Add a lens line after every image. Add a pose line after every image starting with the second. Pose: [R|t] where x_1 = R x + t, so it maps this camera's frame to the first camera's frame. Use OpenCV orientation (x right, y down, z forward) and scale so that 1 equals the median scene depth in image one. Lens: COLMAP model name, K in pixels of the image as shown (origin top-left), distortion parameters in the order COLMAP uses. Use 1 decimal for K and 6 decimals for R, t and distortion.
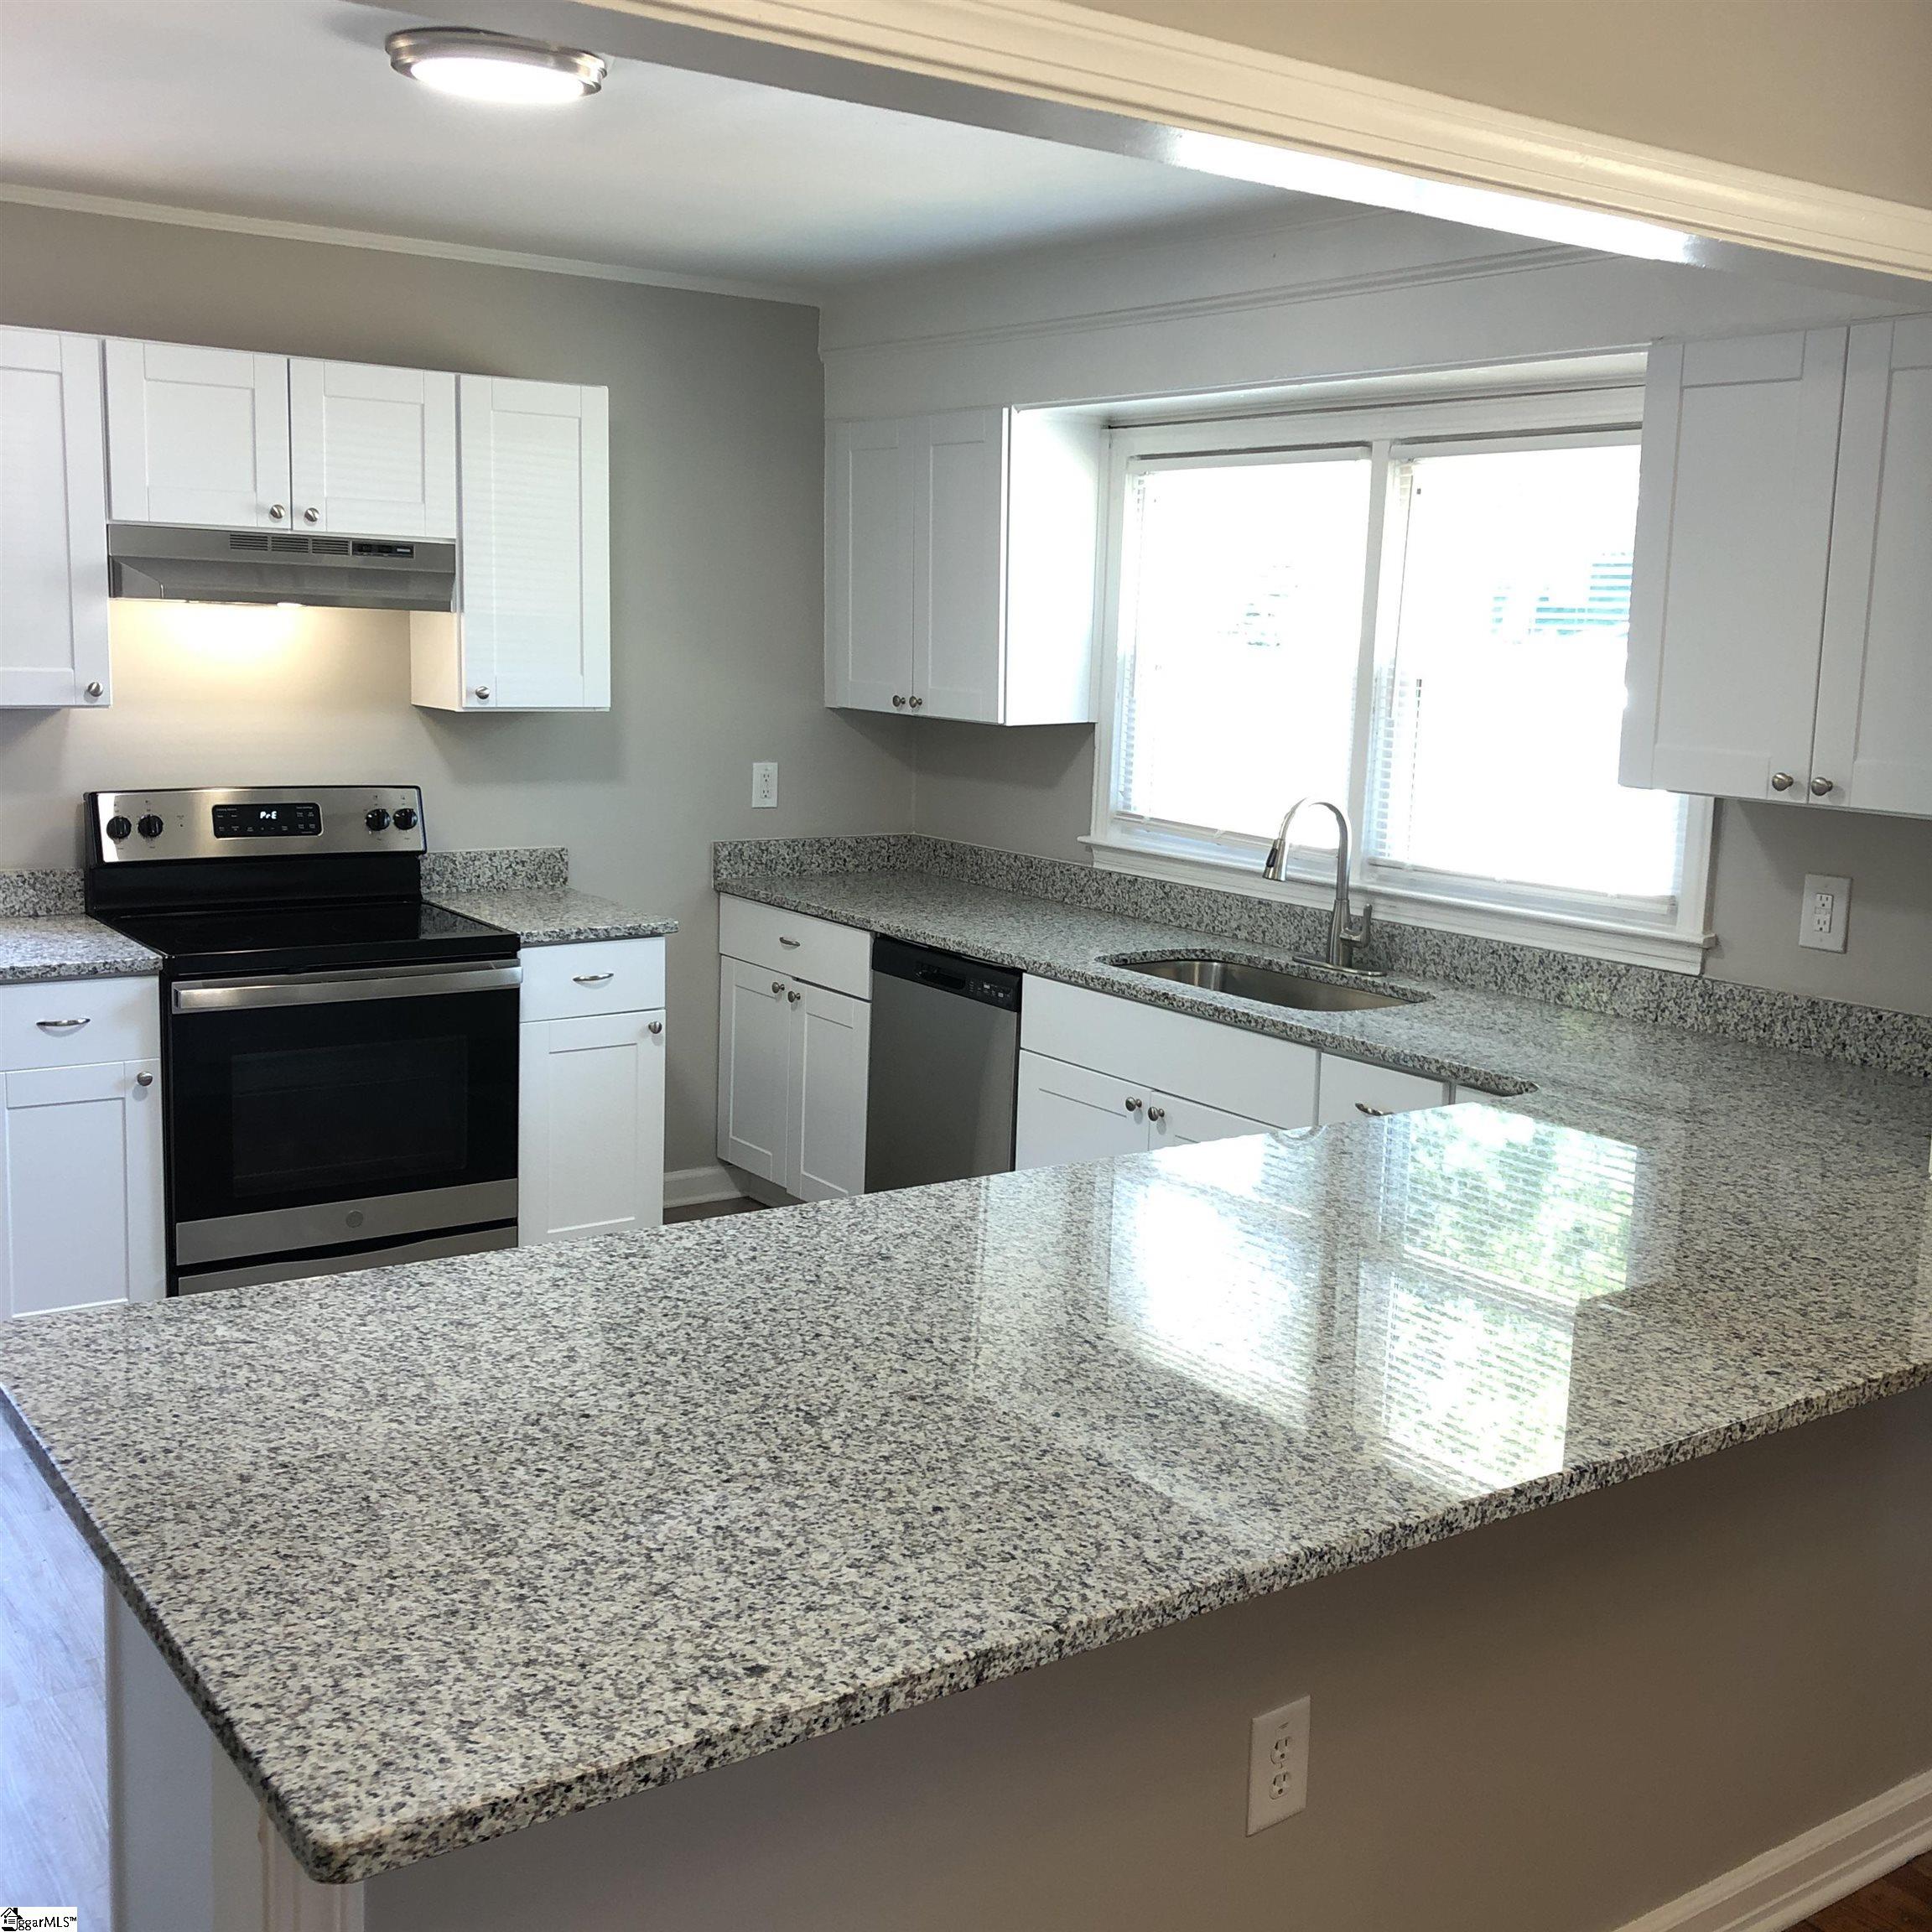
lens RADIAL K [[2101.4, 0, 972.2], [0, 2101.4, 947.5], [0, 0, 1]] dist [0.130730, -0.372610]
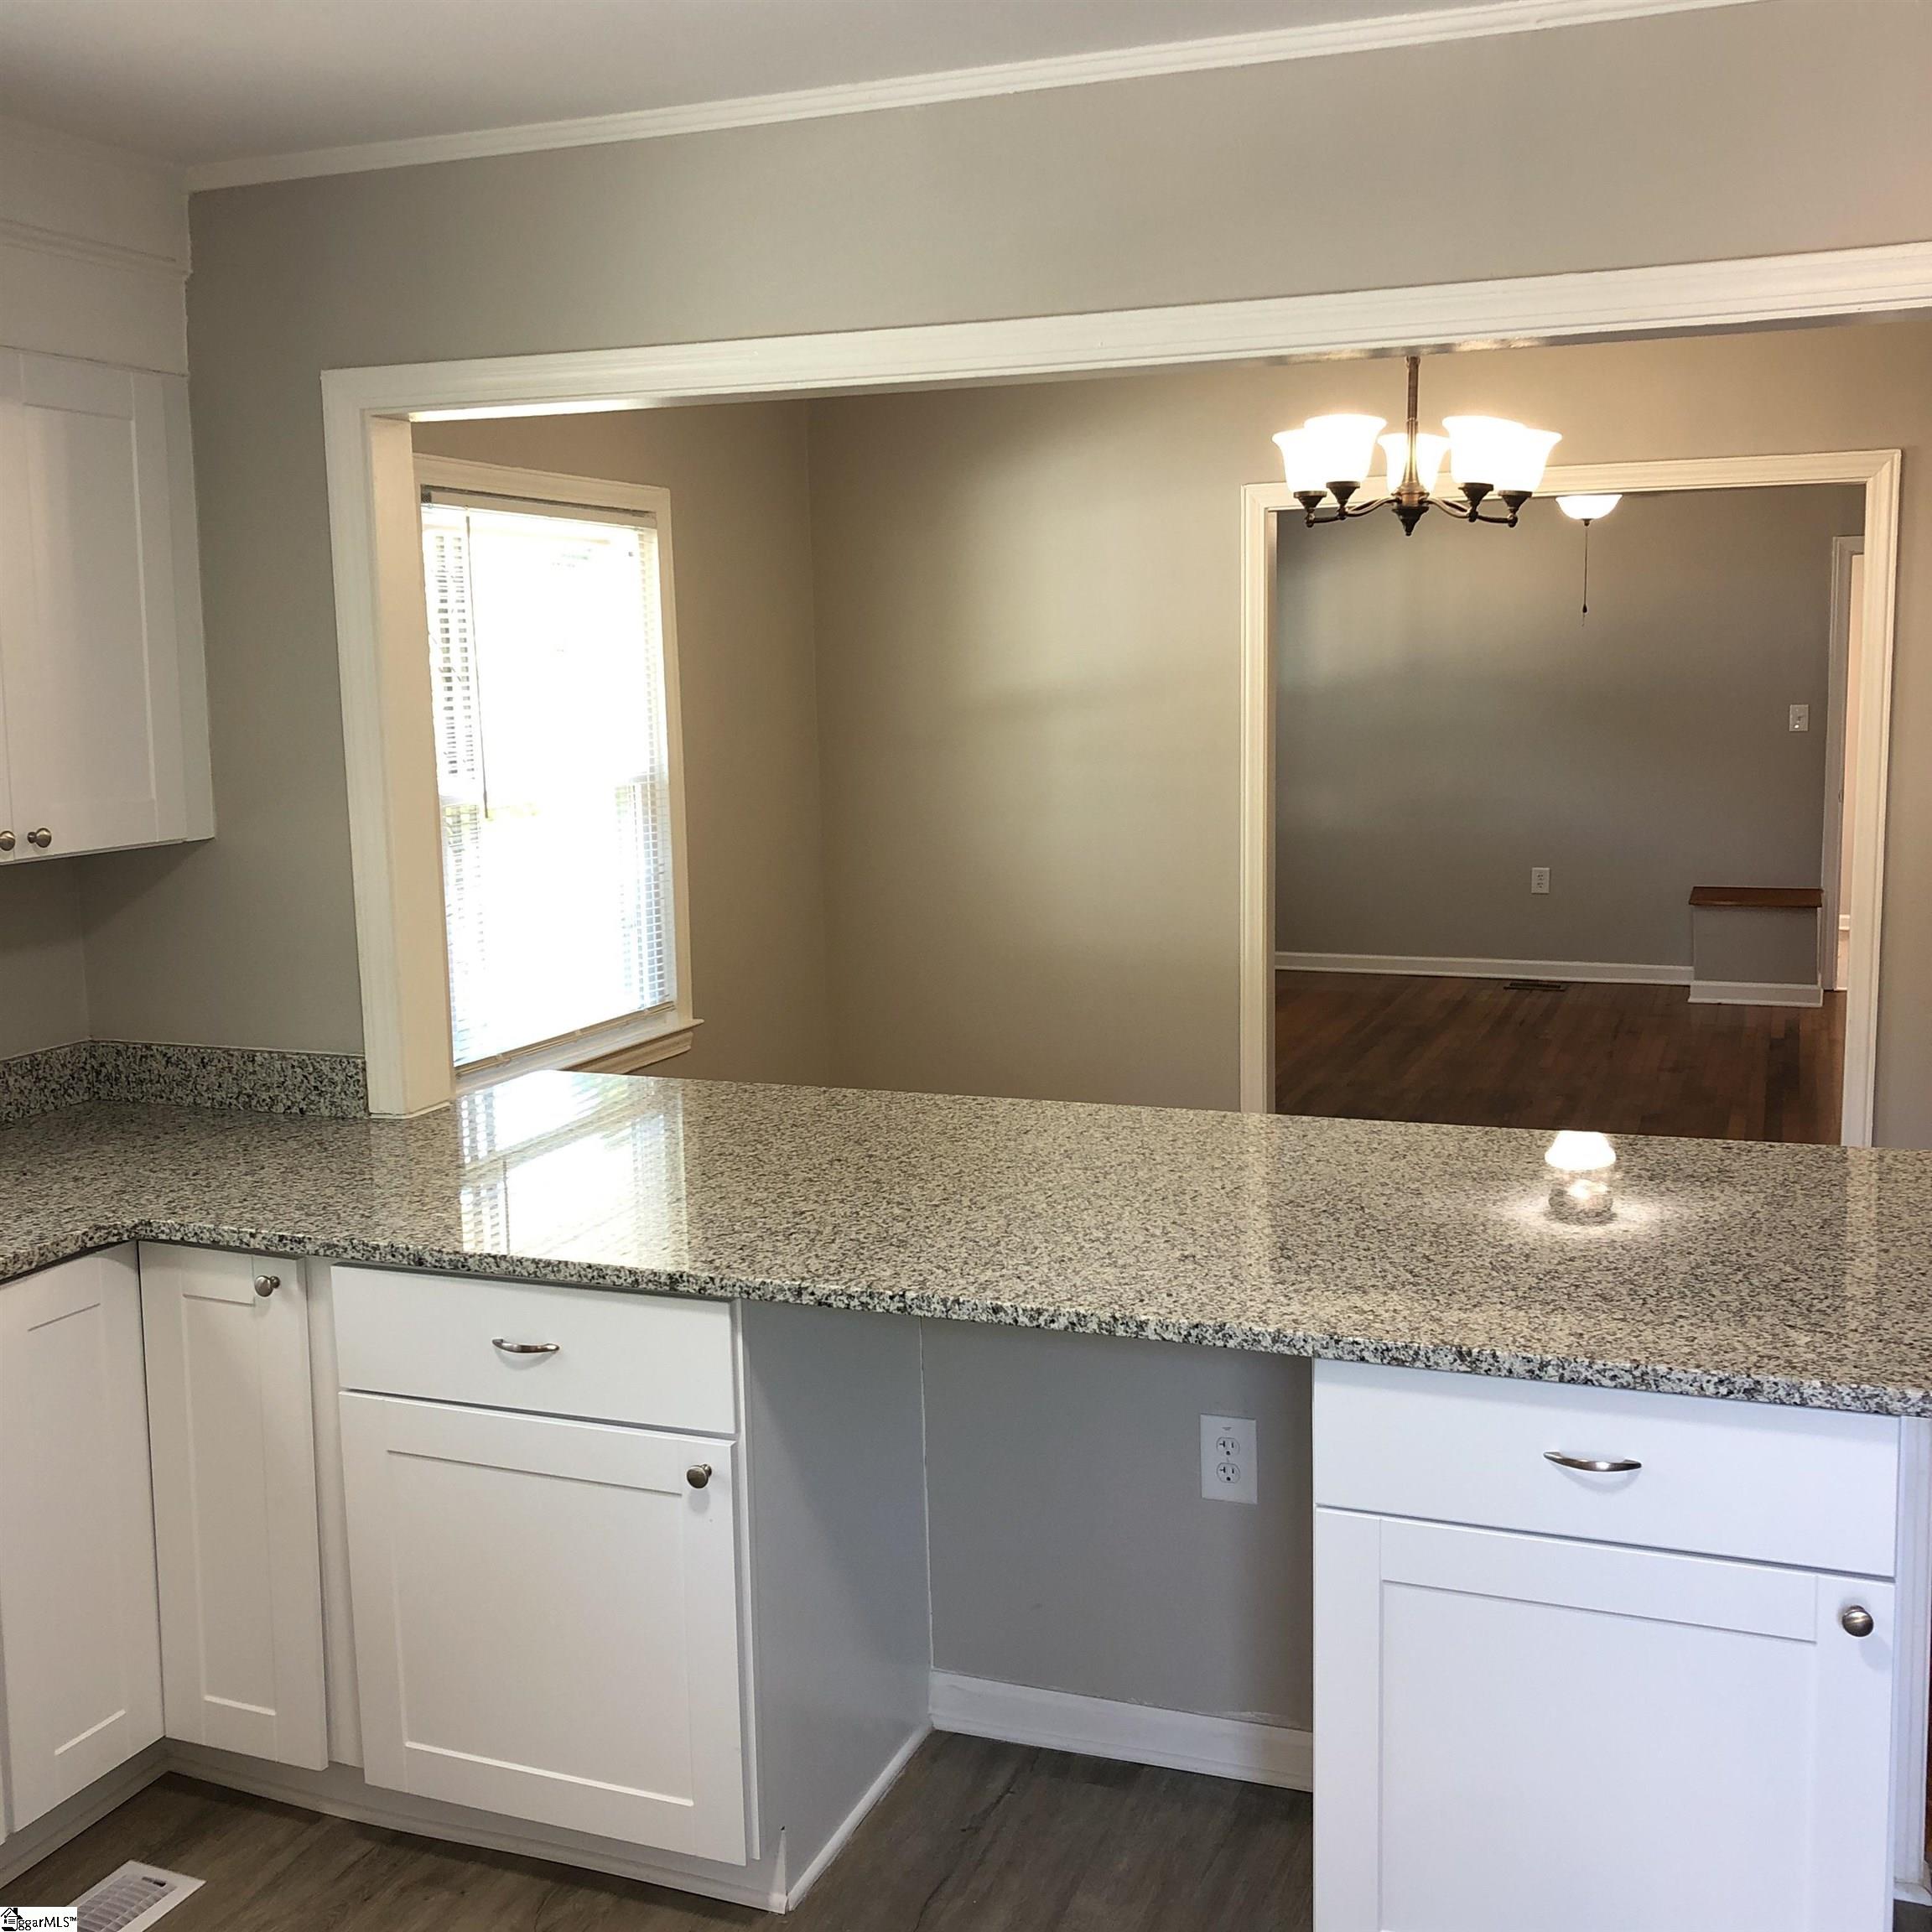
lens RADIAL K [[2124.4, 0, 966.9], [0, 2124.4, 937.6], [0, 0, 1]] dist [0.020993, -0.028353]
pose [[-0.546232, -0.130086, 0.827471, -0.434322], [0.136119, 0.960951, 0.240925, -0.145175], [-0.826500, 0.244236, -0.507194, 0.813495]]
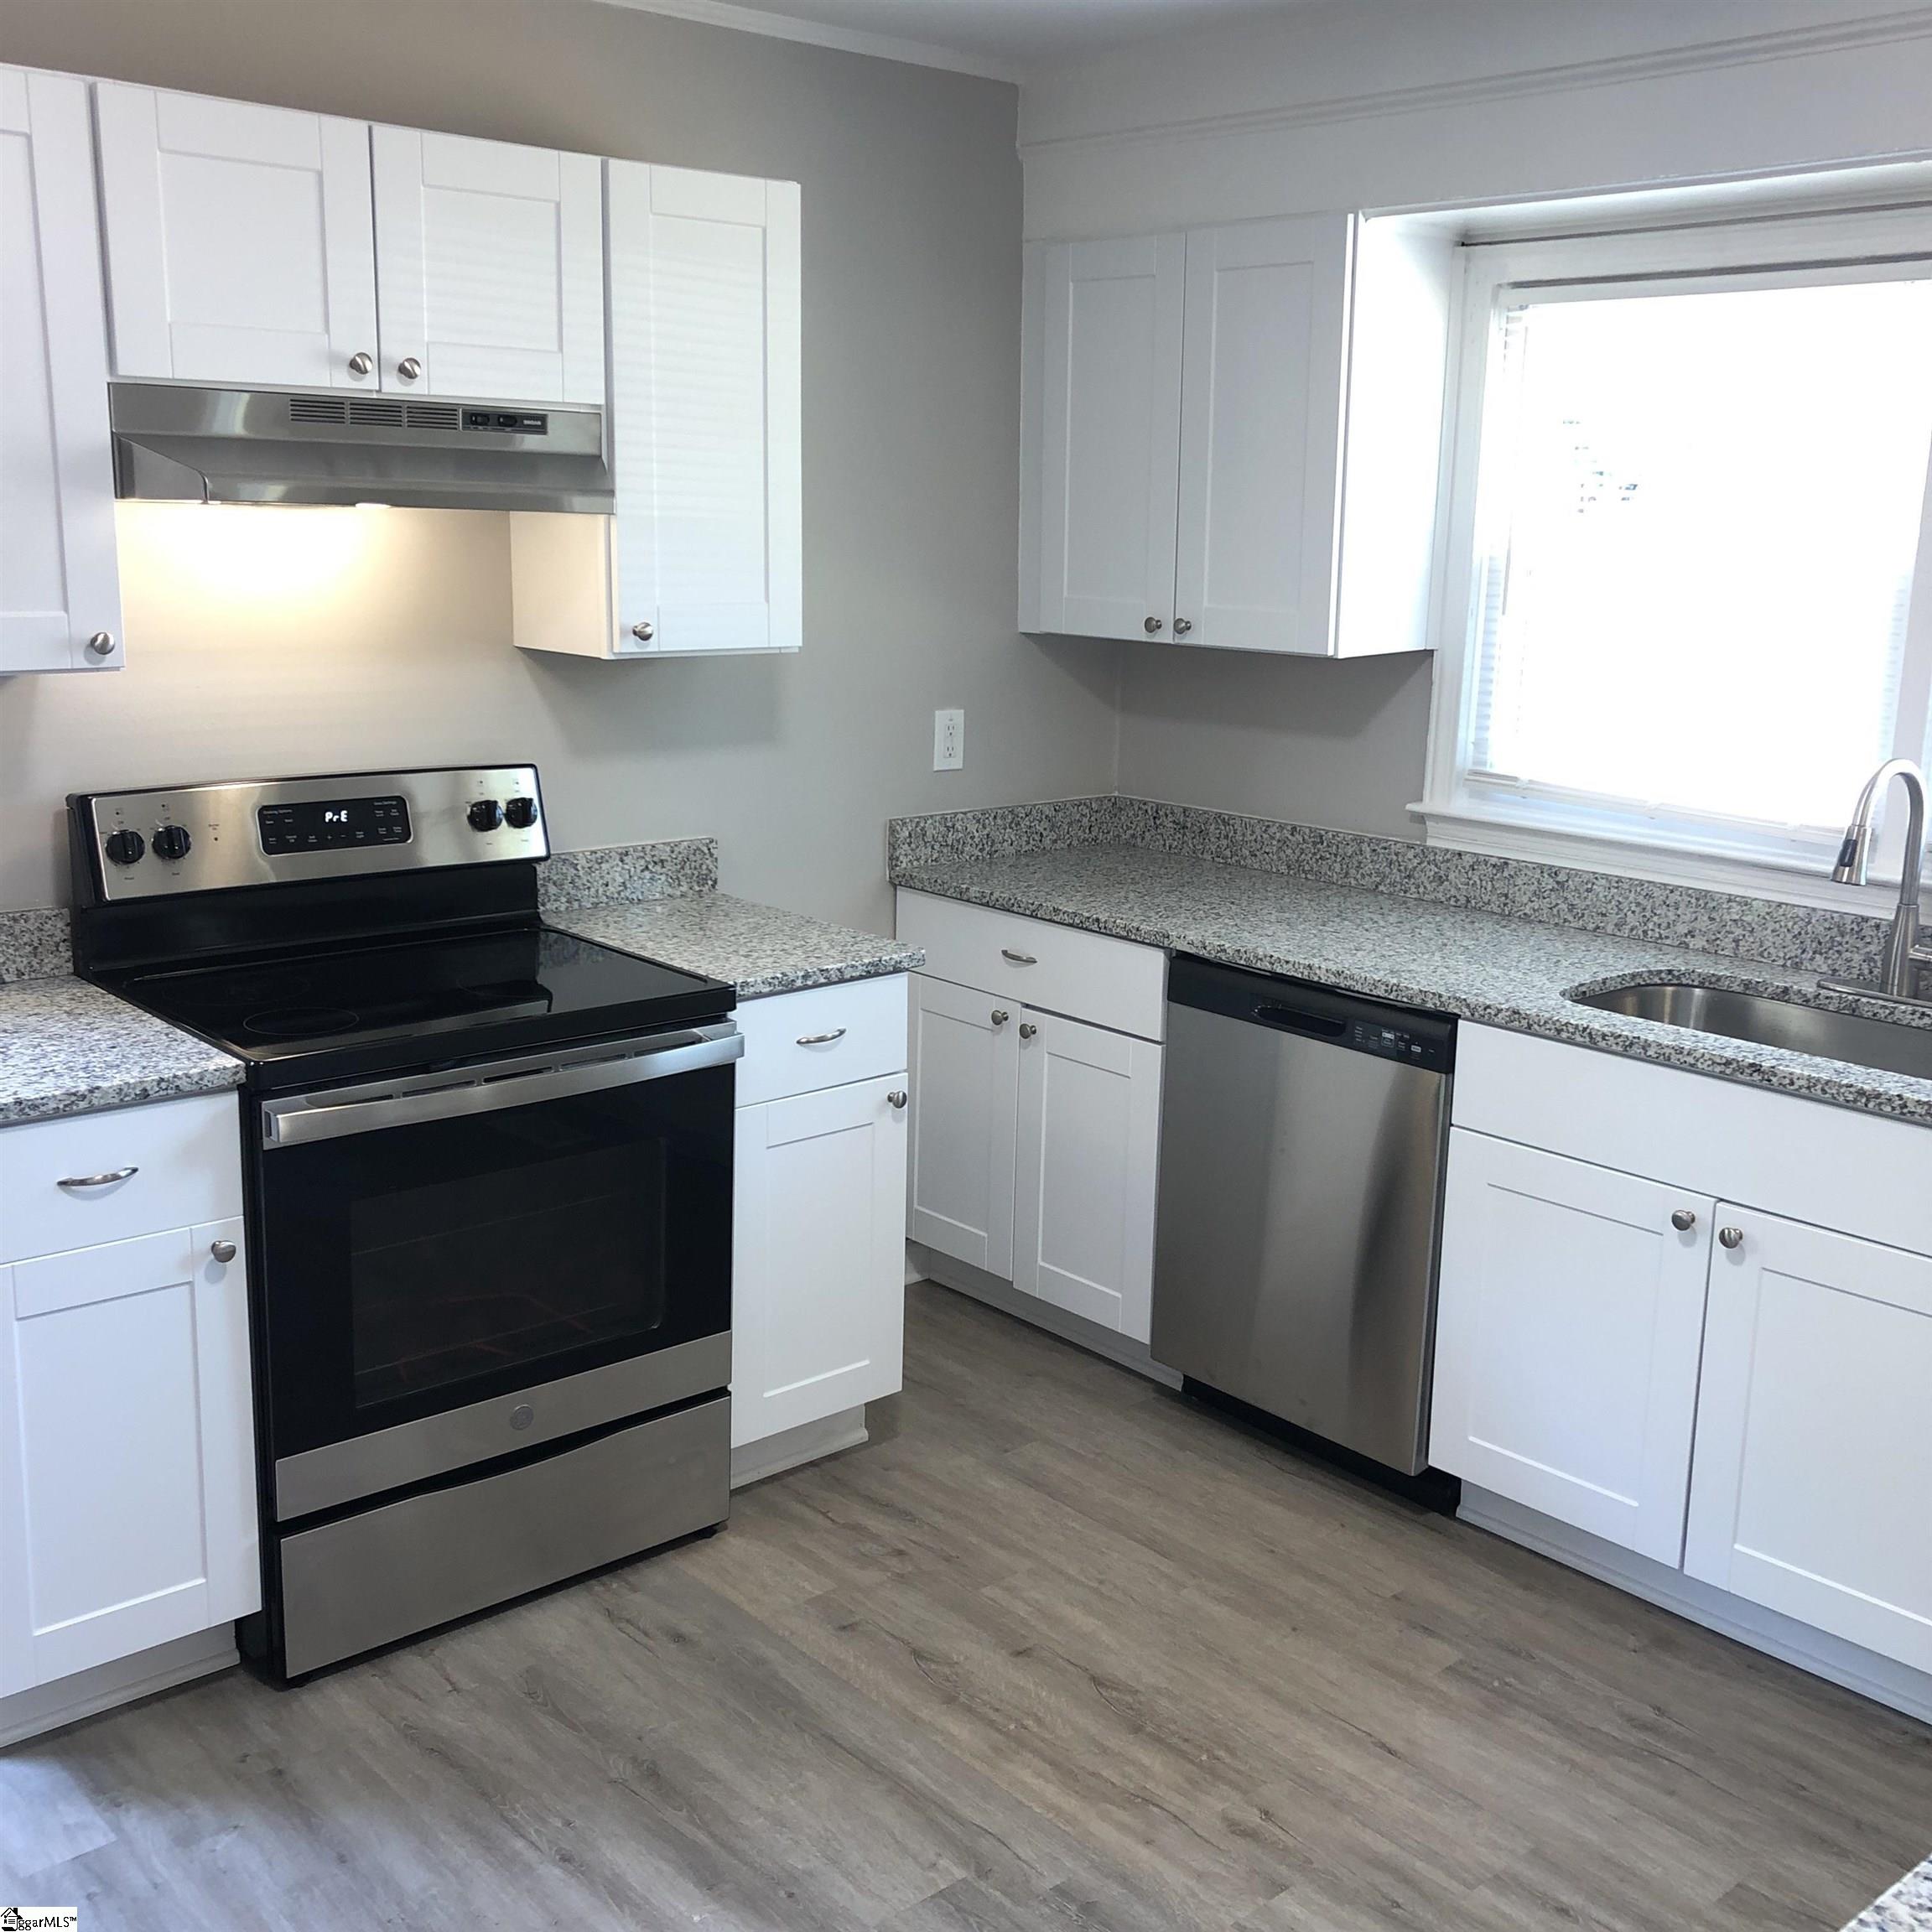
lens RADIAL K [[2101.4, 0, 972.2], [0, 2101.4, 947.5], [0, 0, 1]] dist [0.130730, -0.372610]
pose [[0.994841, -0.031772, 0.096346, -0.198642], [0.026609, 0.998164, 0.054408, -0.053006], [-0.097897, -0.051564, 0.993860, 0.304687]]
